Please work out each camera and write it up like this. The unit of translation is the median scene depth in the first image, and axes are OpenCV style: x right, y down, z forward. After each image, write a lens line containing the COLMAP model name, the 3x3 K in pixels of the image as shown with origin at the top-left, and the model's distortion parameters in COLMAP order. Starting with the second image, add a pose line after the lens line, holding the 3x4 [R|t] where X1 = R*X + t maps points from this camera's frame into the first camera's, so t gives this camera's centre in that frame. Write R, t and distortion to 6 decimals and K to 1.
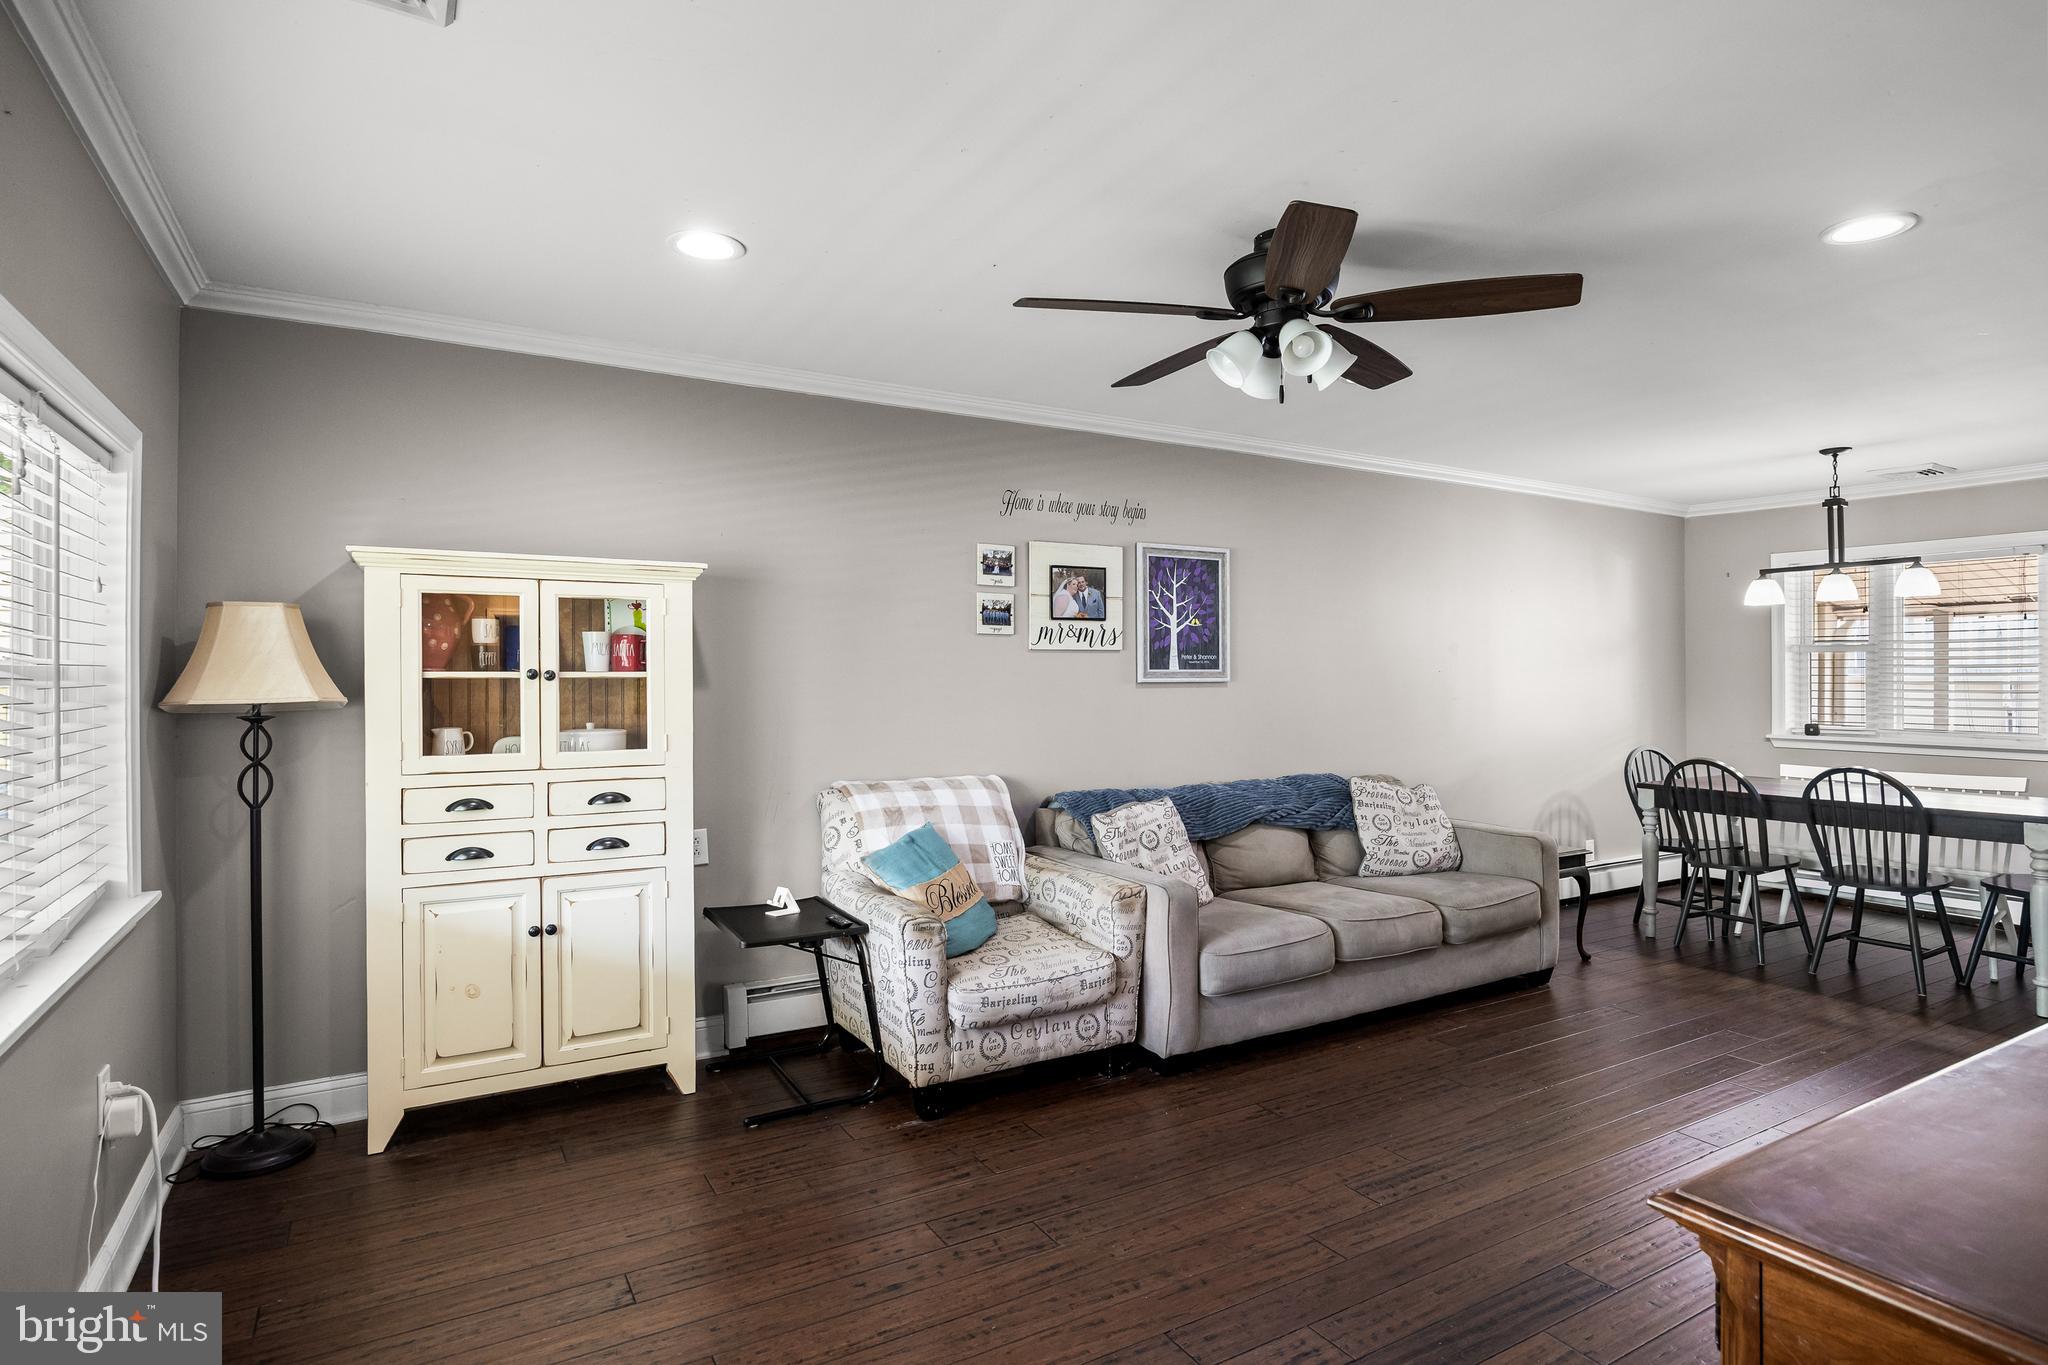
lens RADIAL K [[1079.6, 0, 1033.1], [0, 1079.6, 662.2], [0, 0, 1]] dist [-0.007312, -0.001888]
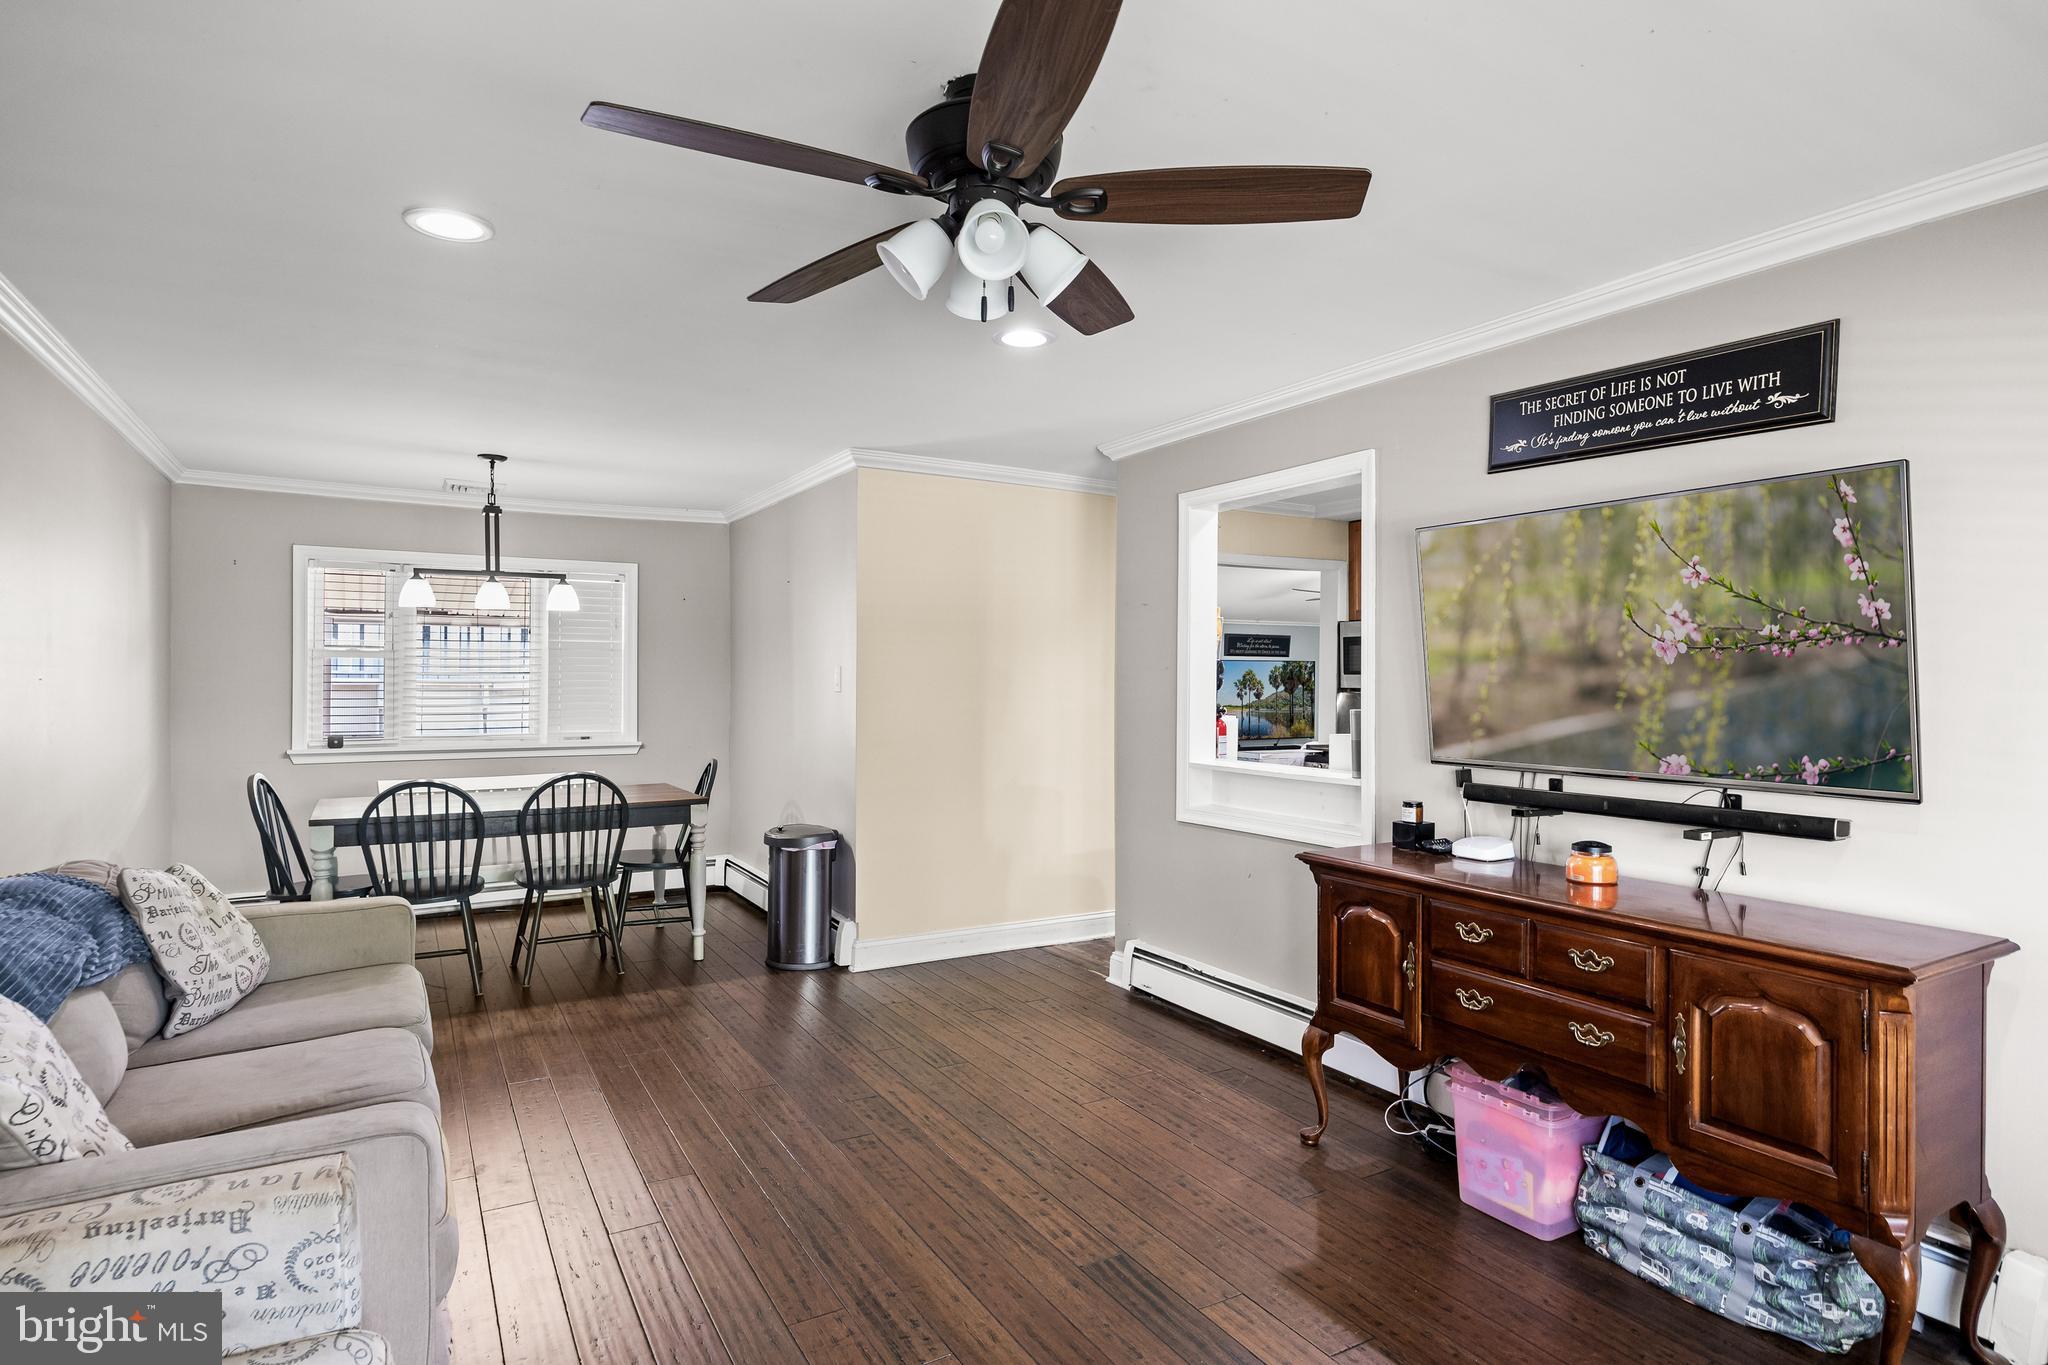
lens RADIAL K [[1079.6, 0, 1062.0], [0, 1079.6, 675.6], [0, 0, 1]] dist [-0.007312, -0.001888]
pose [[-0.013773, 0.004582, 0.999895, -0.279624], [-0.015408, 0.999870, -0.004794, 0.000709], [-0.999786, -0.015473, -0.013701, 0.543066]]
